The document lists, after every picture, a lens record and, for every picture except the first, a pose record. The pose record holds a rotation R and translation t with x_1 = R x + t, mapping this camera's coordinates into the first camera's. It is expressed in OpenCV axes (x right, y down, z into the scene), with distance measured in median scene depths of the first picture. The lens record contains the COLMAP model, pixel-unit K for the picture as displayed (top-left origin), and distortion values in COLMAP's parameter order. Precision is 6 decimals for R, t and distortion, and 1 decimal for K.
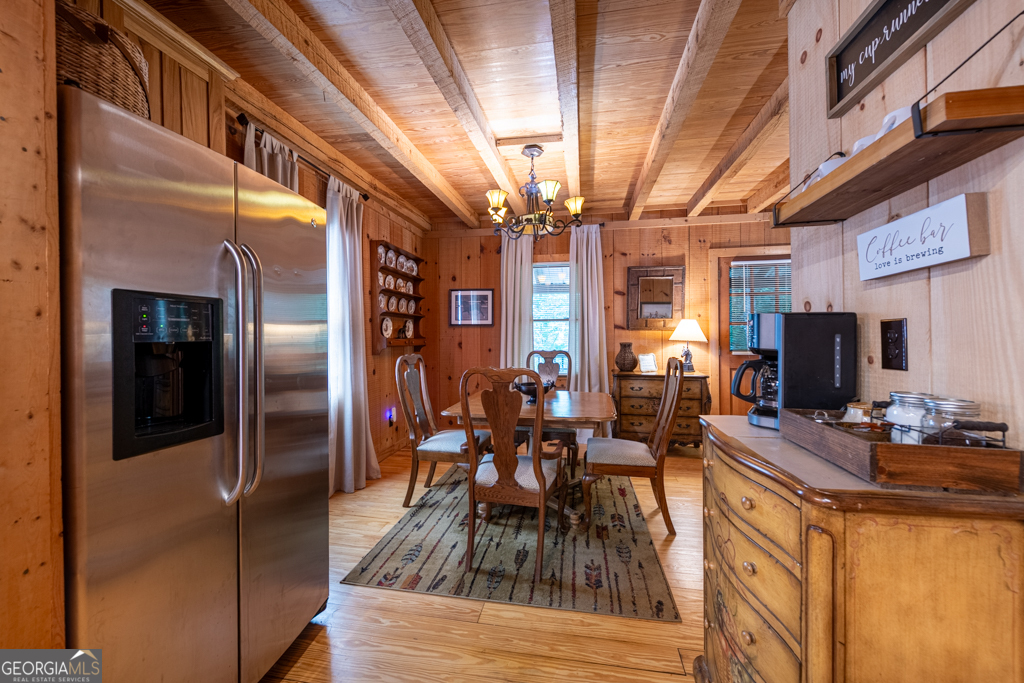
lens RADIAL K [[401.7, 0, 511.3], [0, 401.7, 338.1], [0, 0, 1]] dist [-0.002120, -0.000509]
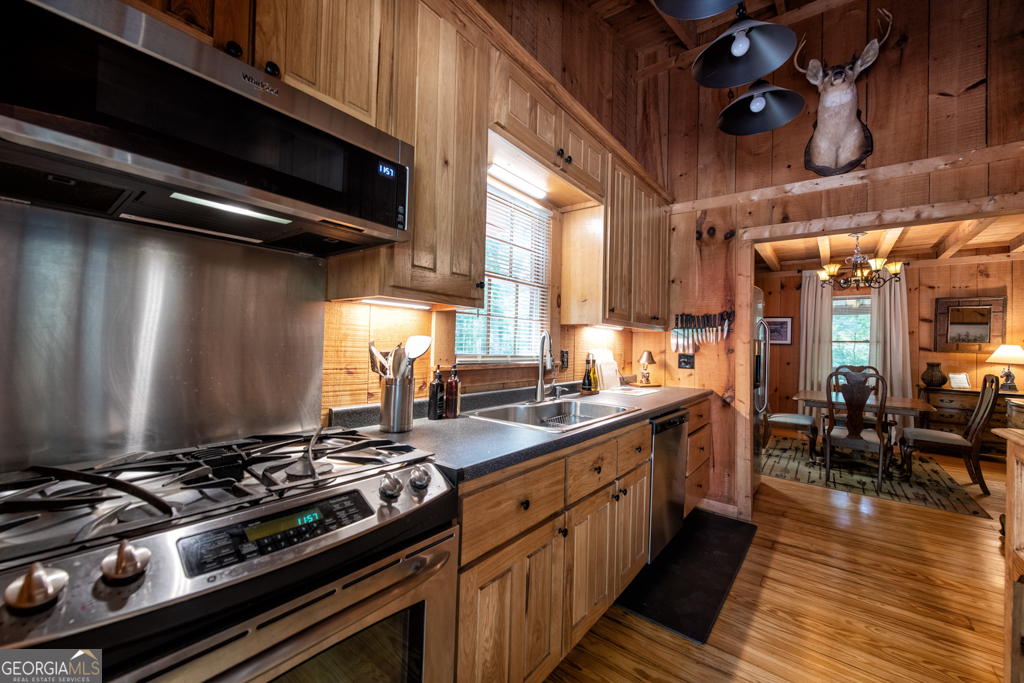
lens RADIAL K [[401.7, 0, 511.9], [0, 401.7, 338.5], [0, 0, 1]] dist [-0.002120, -0.000509]
pose [[0.879378, 0.019636, -0.475719, -0.244491], [-0.031987, 0.999328, -0.017879, 0.000725], [0.475048, 0.030939, 0.879416, -0.624975]]
